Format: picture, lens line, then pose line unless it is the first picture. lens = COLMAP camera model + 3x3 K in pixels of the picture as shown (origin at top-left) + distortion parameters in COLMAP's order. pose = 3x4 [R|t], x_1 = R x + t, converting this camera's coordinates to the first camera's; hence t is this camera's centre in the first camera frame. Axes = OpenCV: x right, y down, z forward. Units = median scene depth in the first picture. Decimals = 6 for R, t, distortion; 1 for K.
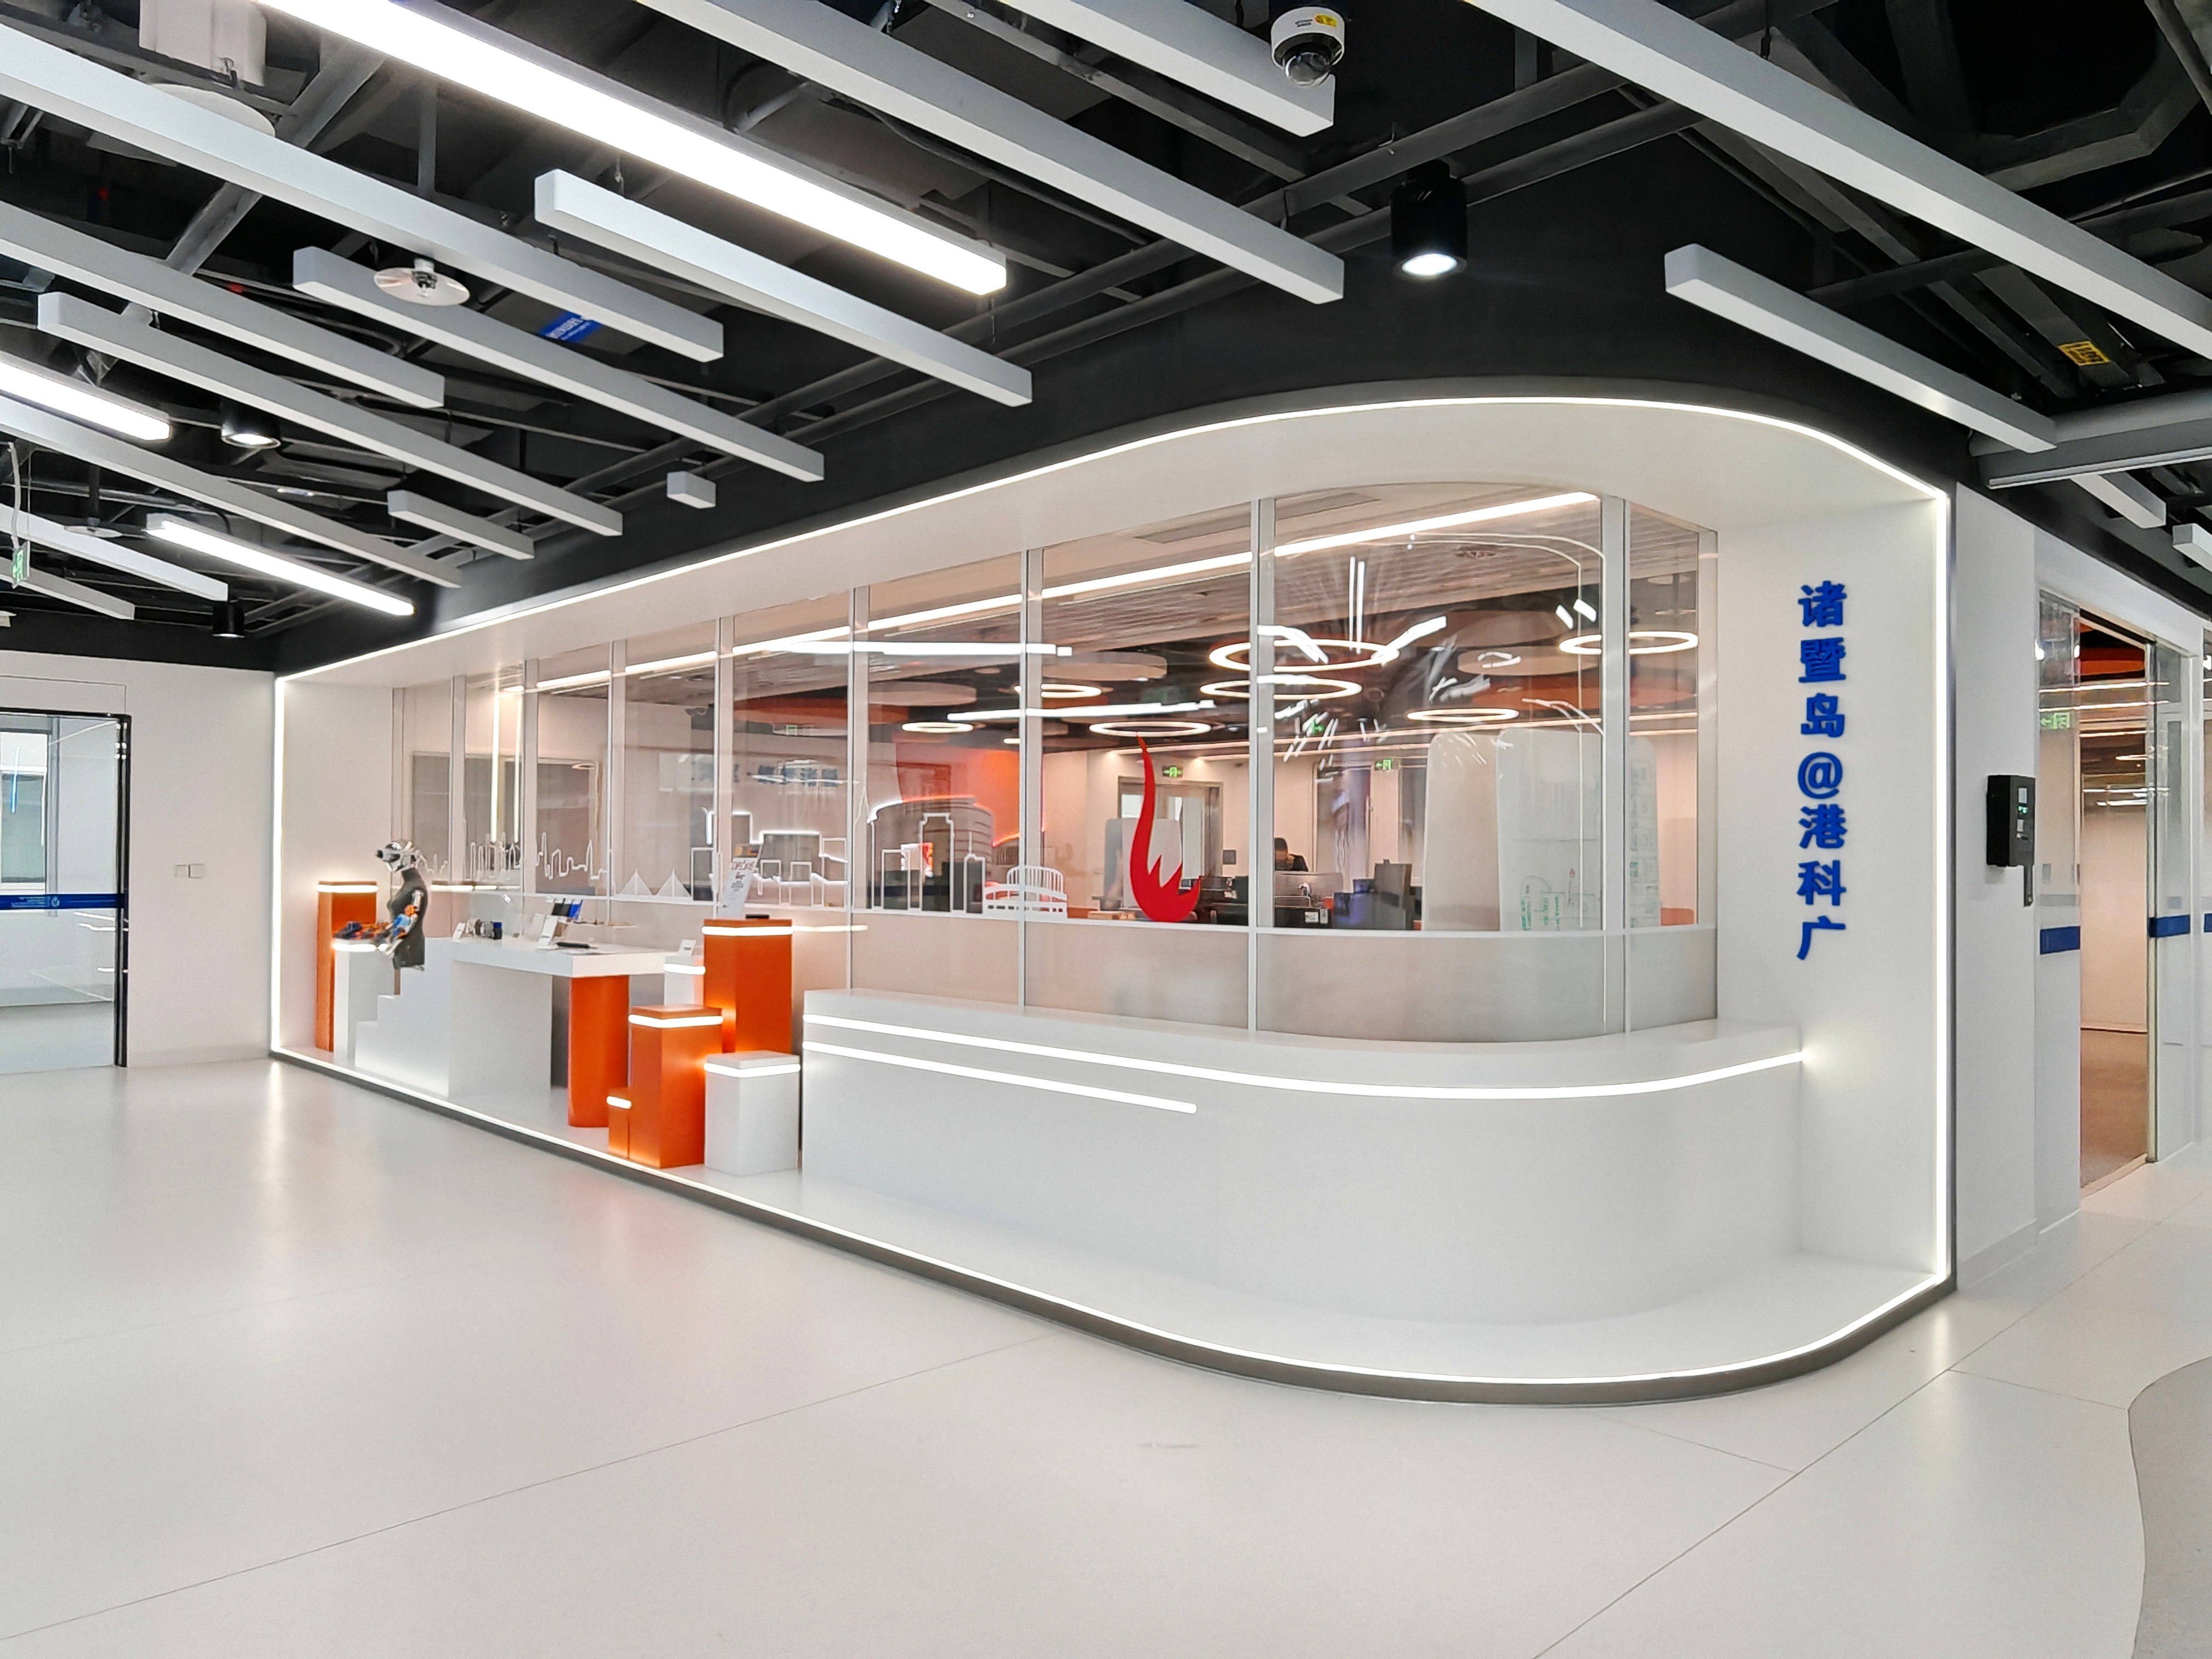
lens RADIAL K [[1503.4, 0, 1107.0], [0, 1503.4, 830.8], [0, 0, 1]] dist [-0.009018, -0.001316]
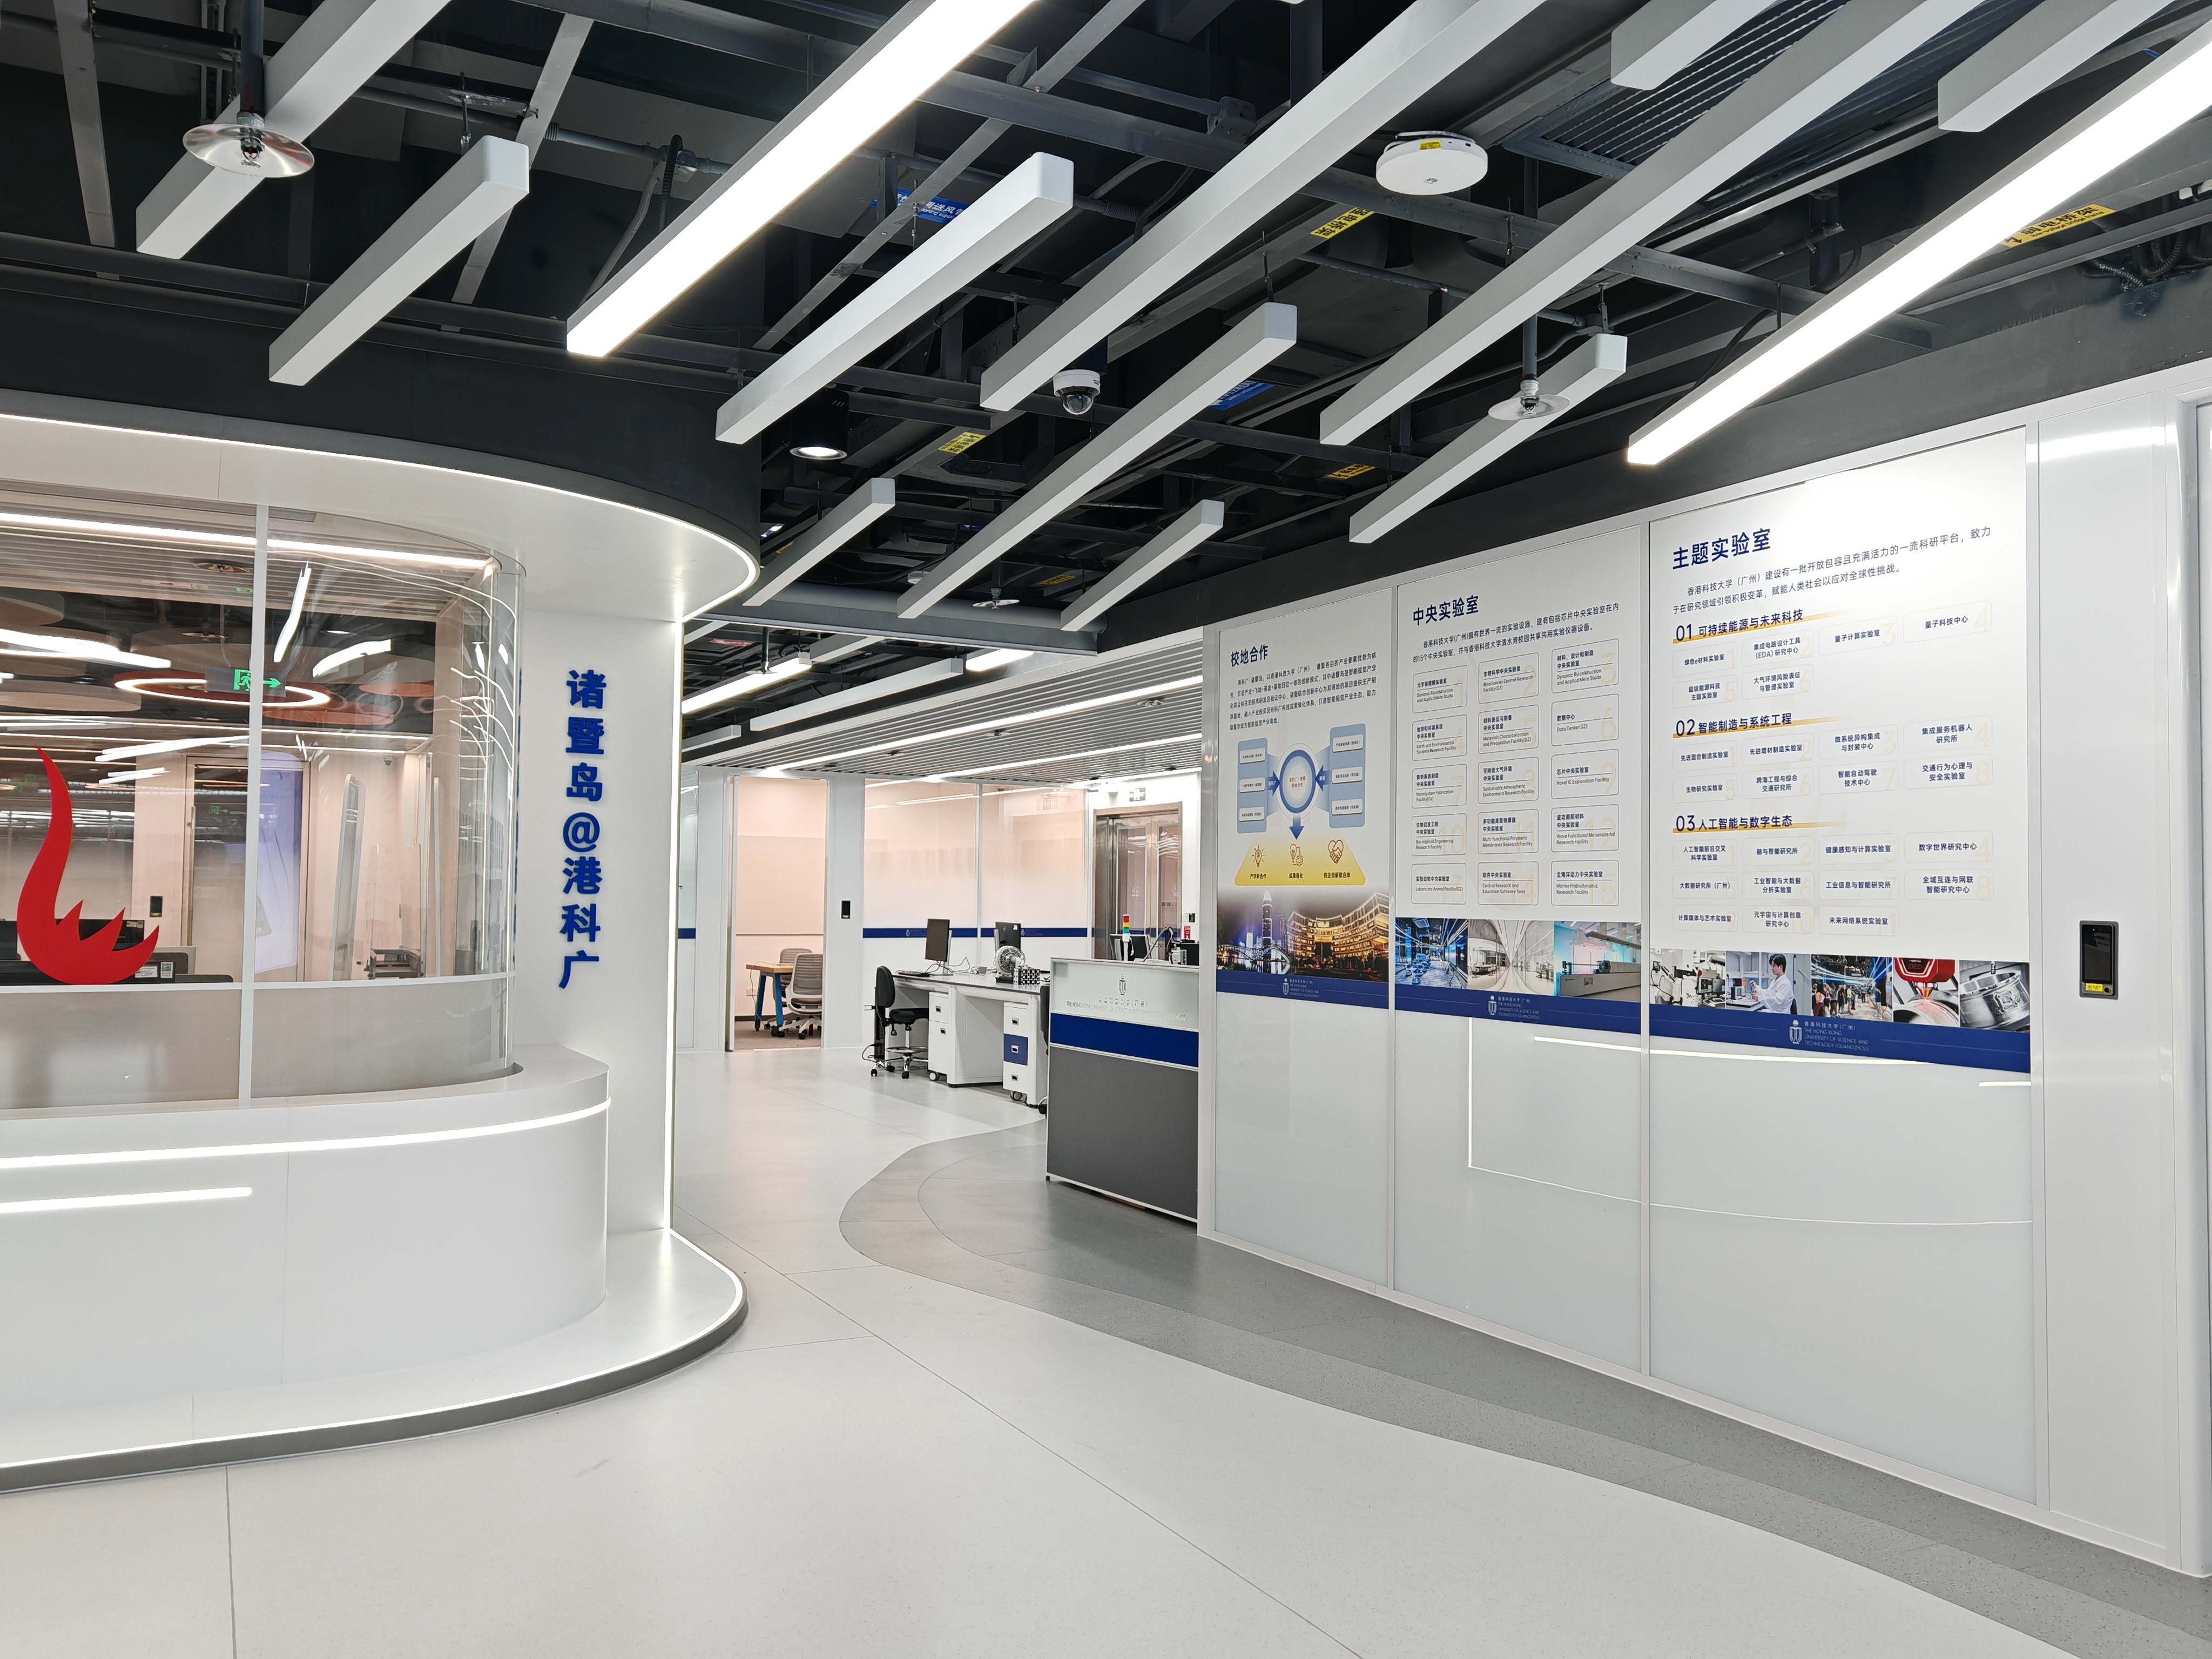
lens RADIAL K [[1742.4, 0, 1105.8], [0, 1742.4, 832.7], [0, 0, 1]] dist [-0.006064, -0.000686]
pose [[0.285481, 0.033363, 0.957803, -0.727465], [-0.022998, 0.999345, -0.027955, -0.007561], [-0.958108, -0.014047, 0.286061, 0.207276]]
